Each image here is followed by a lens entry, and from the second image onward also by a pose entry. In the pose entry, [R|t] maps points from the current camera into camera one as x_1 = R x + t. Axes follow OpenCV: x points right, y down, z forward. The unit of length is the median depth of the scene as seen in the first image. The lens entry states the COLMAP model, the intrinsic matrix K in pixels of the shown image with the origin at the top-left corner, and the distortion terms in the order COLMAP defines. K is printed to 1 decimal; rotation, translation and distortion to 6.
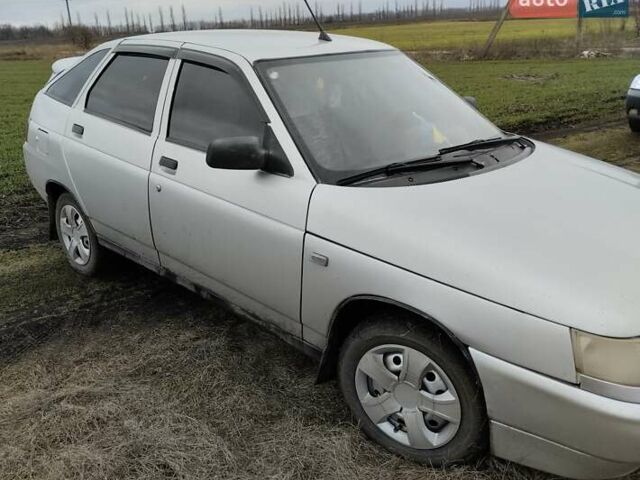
lens RADIAL K [[606.9, 0, 319.8], [0, 606.9, 222.4], [0, 0, 1]] dist [0.040377, -0.017041]
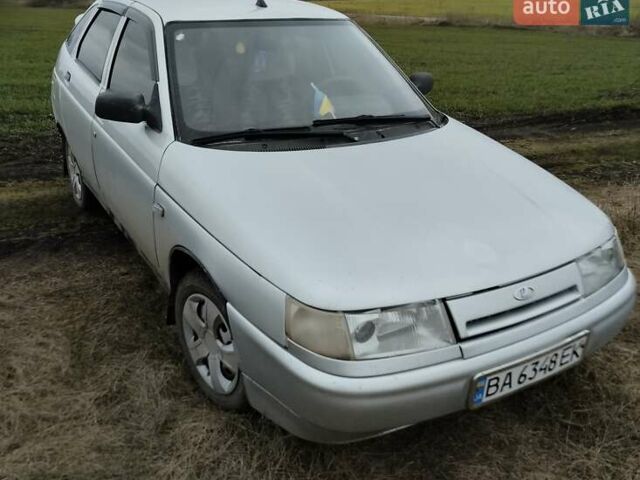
lens RADIAL K [[606.9, 0, 319.8], [0, 606.9, 222.4], [0, 0, 1]] dist [0.040377, -0.017041]
pose [[0.972339, 0.122248, -0.199027, 0.460086], [-0.111119, 0.991600, 0.066203, -0.019257], [0.205449, -0.042256, 0.977755, -0.009806]]
